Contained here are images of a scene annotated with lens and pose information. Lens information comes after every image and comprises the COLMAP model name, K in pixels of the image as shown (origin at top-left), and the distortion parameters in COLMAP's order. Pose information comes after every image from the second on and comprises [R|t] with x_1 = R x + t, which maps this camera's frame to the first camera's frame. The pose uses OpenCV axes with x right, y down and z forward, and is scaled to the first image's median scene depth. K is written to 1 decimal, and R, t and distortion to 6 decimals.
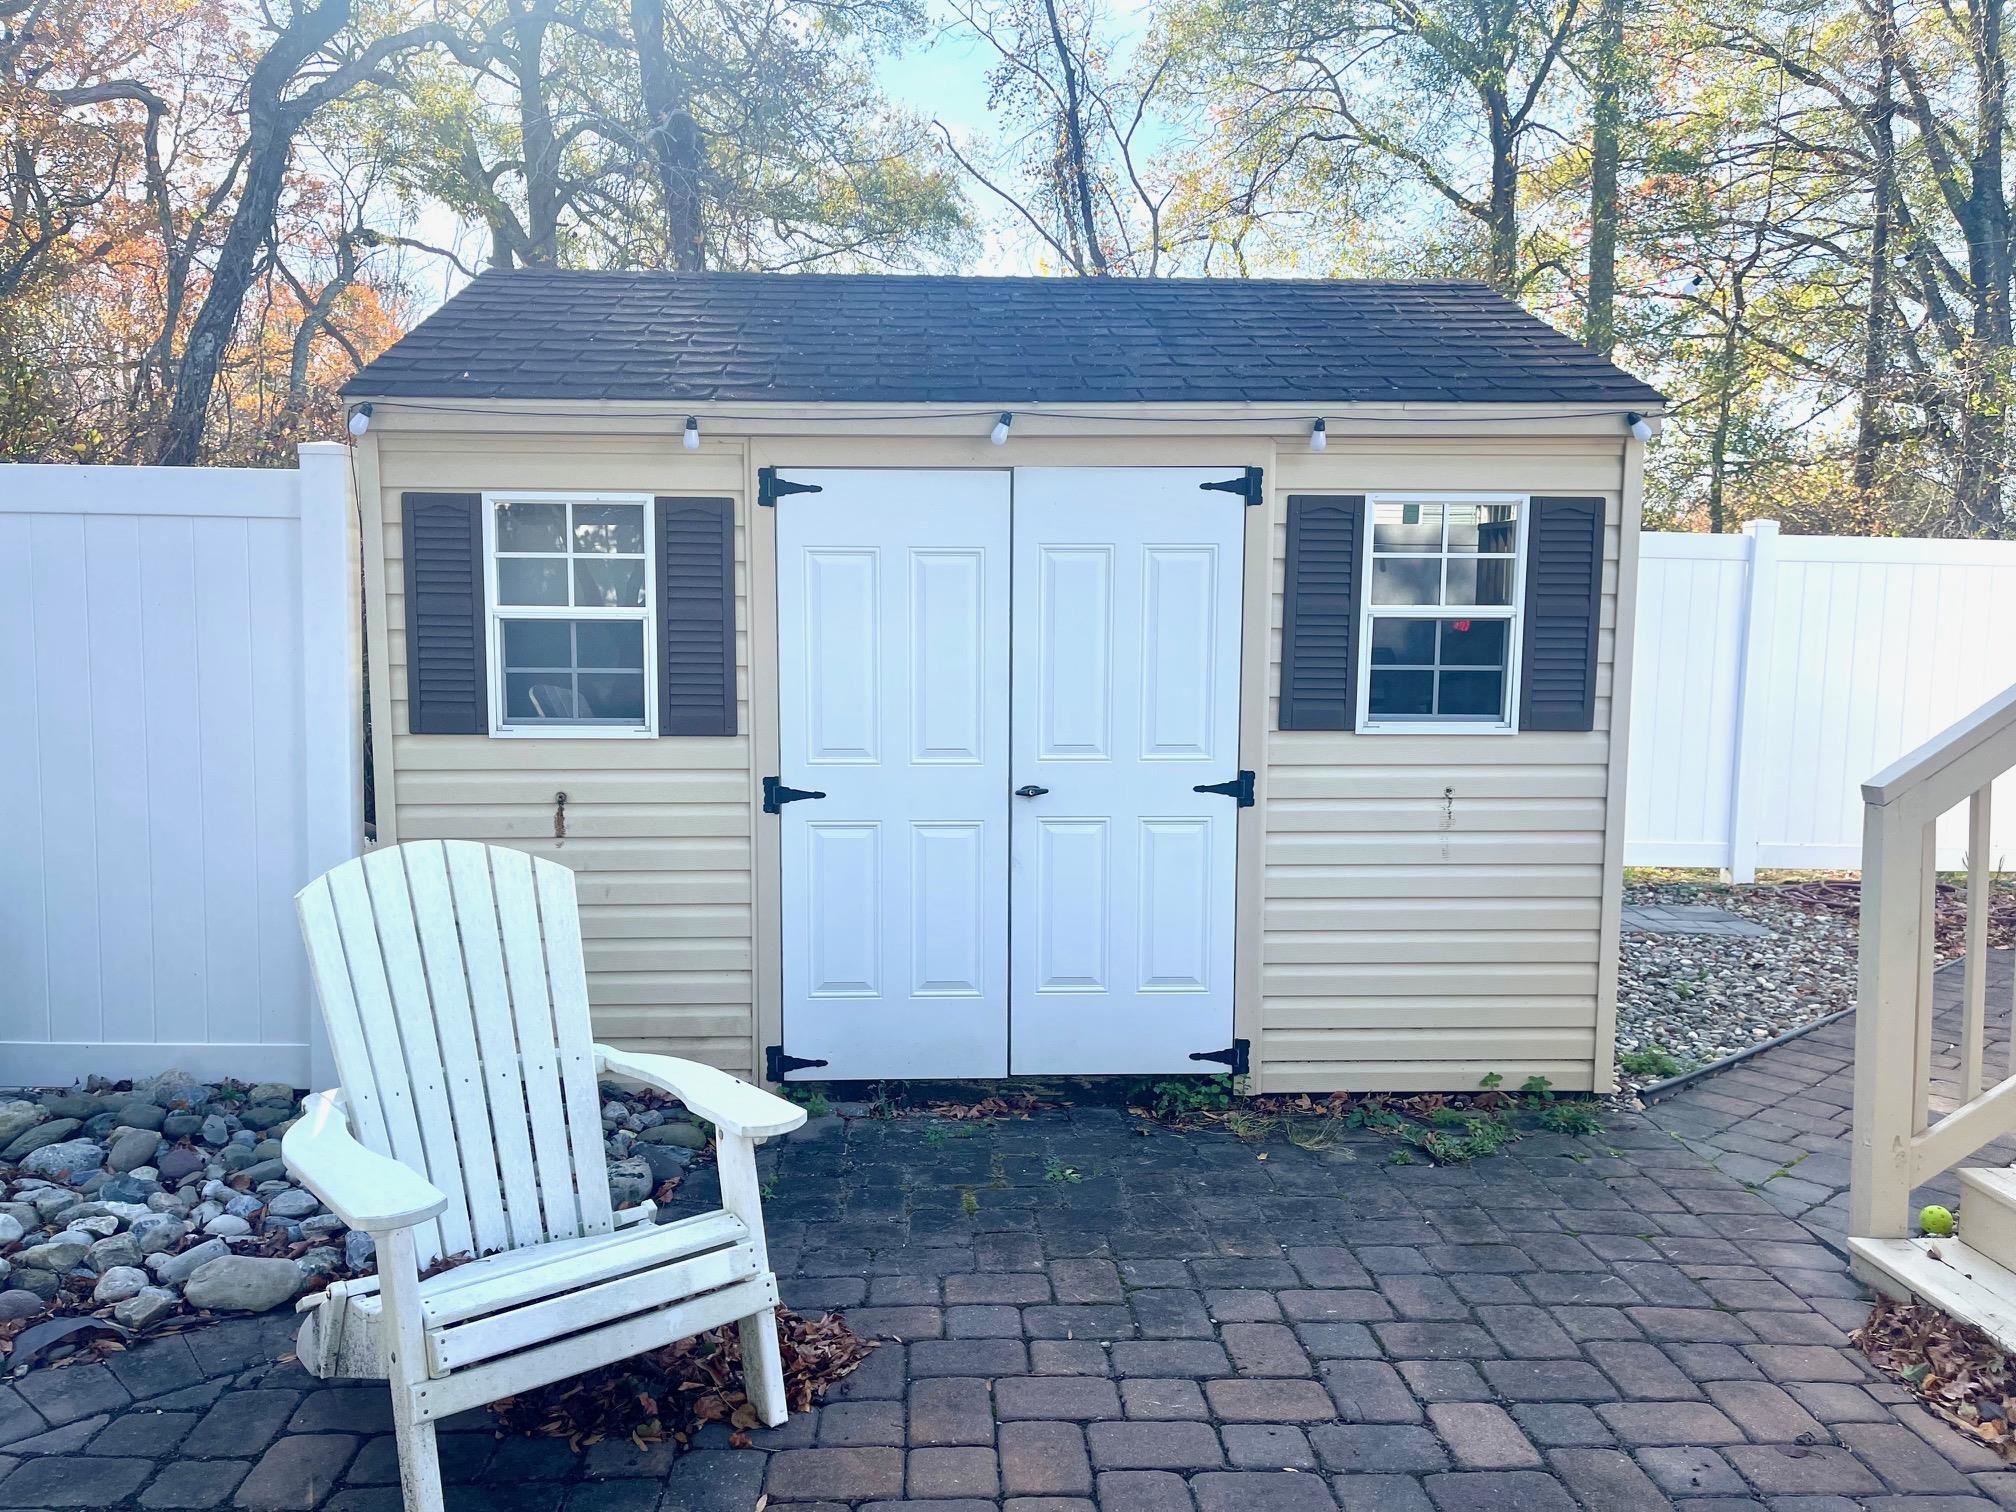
lens RADIAL K [[1509.9, 0, 1006.7], [0, 1509.9, 772.8], [0, 0, 1]] dist [0.052494, -0.083403]
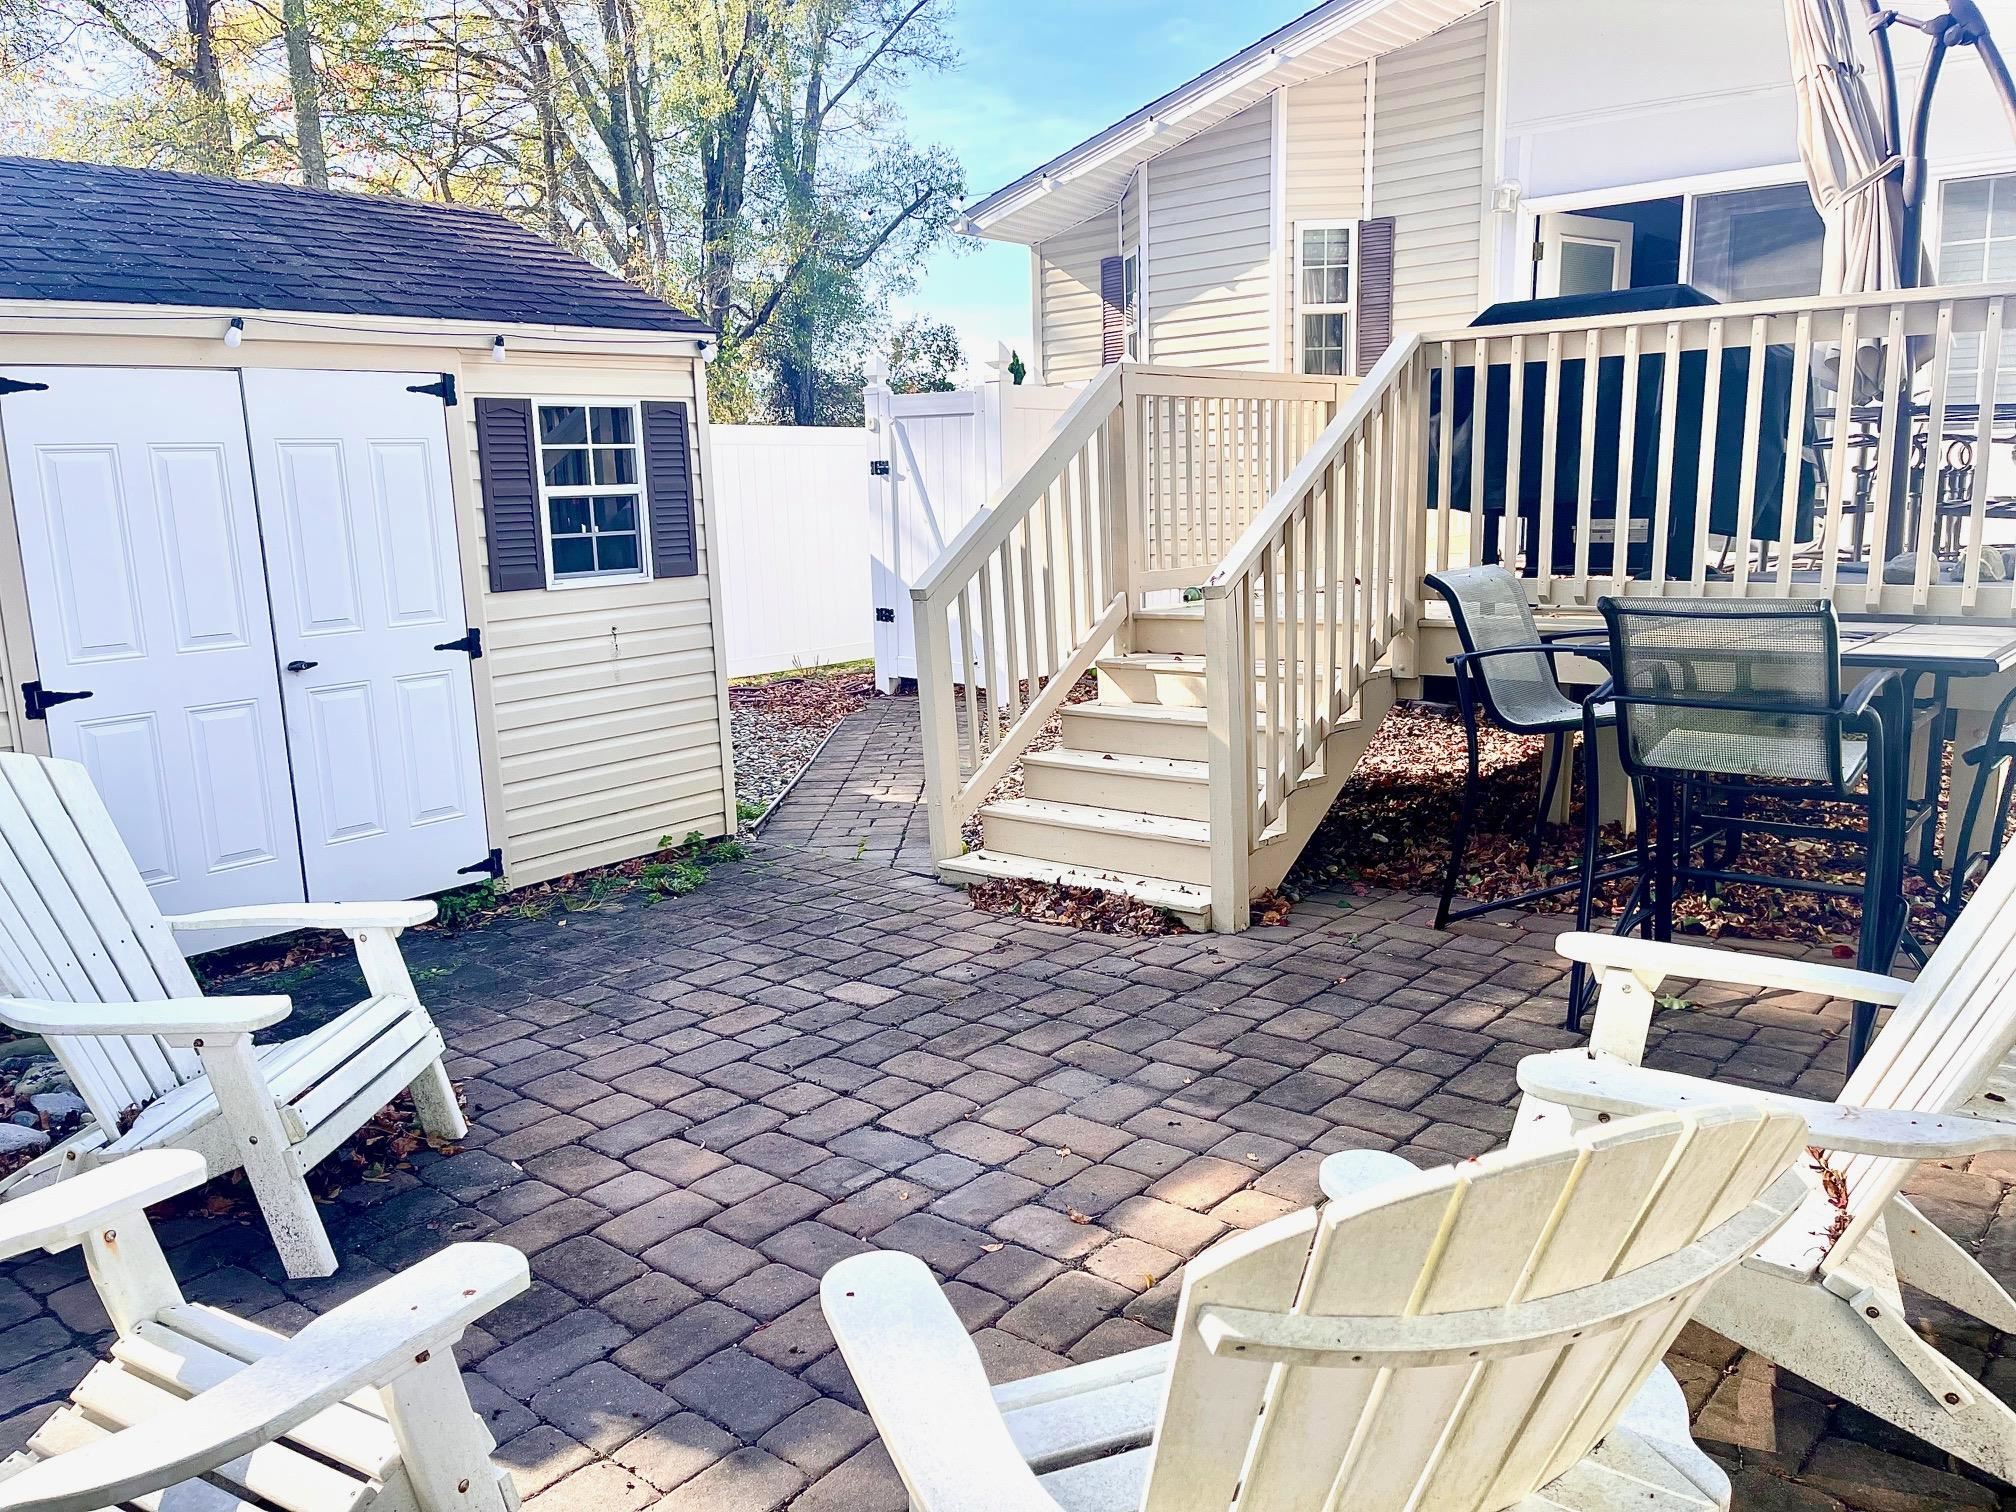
lens RADIAL K [[1502.1, 0, 1008.0], [0, 1502.1, 756.0], [0, 0, 1]] dist [0.096448, -0.131346]
pose [[0.671521, -0.163976, 0.722615, -0.450016], [0.114533, 0.986457, 0.117413, 0.005826], [-0.732081, 0.003917, 0.681207, -0.140110]]
